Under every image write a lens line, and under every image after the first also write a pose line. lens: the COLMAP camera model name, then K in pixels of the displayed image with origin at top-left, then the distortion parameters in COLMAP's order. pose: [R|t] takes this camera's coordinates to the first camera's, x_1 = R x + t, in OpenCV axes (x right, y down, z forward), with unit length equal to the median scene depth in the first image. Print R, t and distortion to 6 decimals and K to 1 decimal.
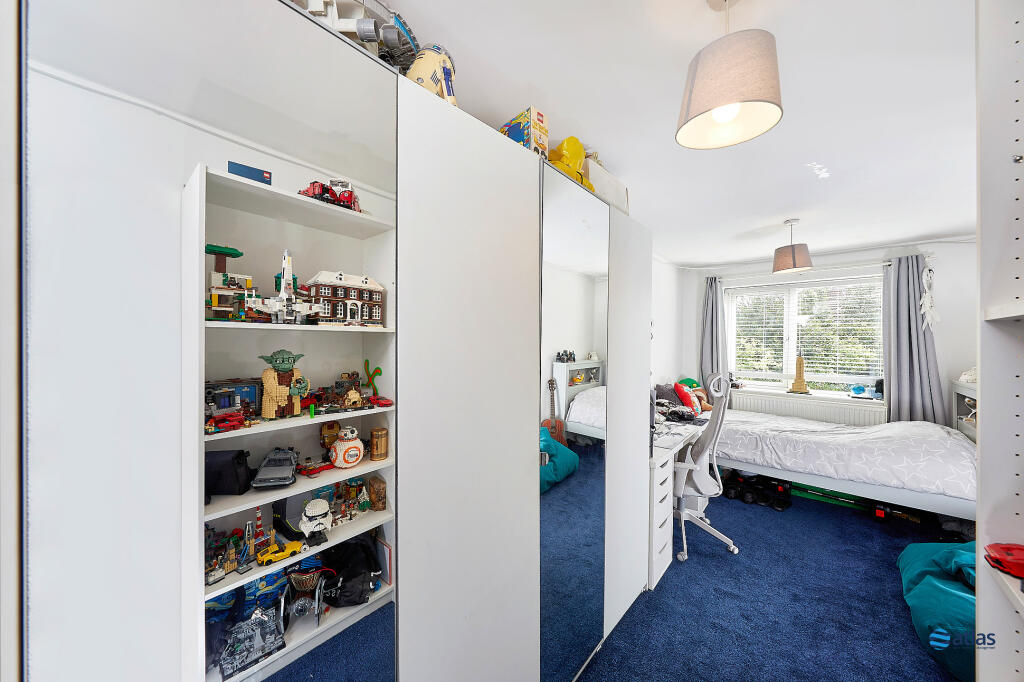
lens RADIAL K [[345.8, 0, 512.3], [0, 345.8, 337.8], [0, 0, 1]] dist [0.000935, 0.000234]
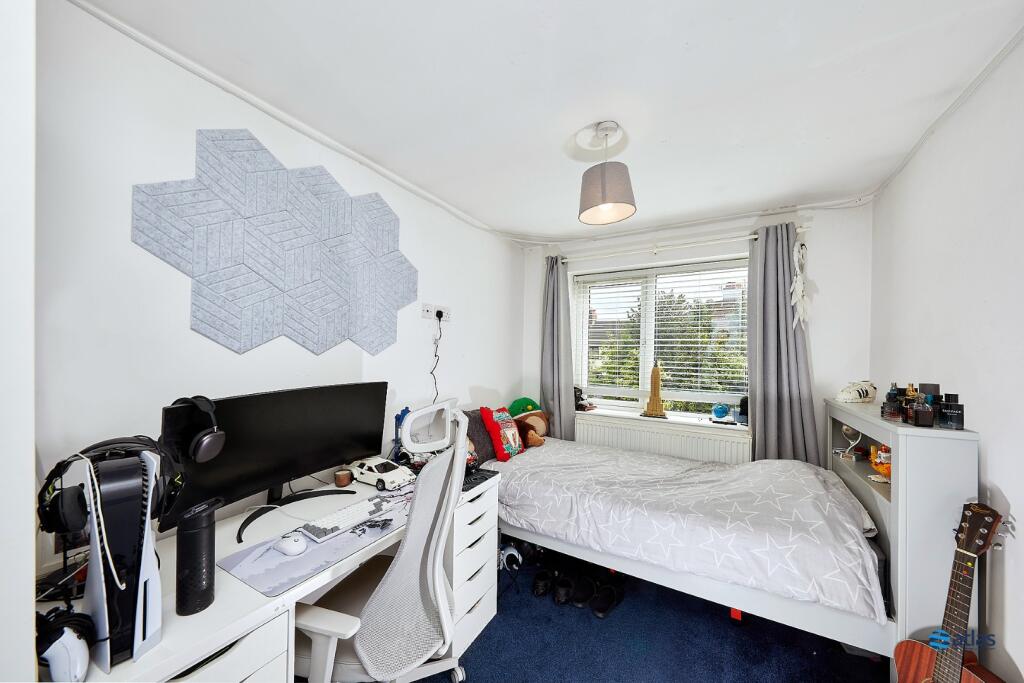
lens RADIAL K [[353.3, 0, 512.0], [0, 353.3, 348.9], [0, 0, 1]] dist [-0.000554, -0.000085]
pose [[0.979500, 0.009860, 0.201205, 0.446691], [-0.009315, 0.999950, -0.003657, 0.025643], [-0.201231, 0.001707, 0.979542, 0.382513]]
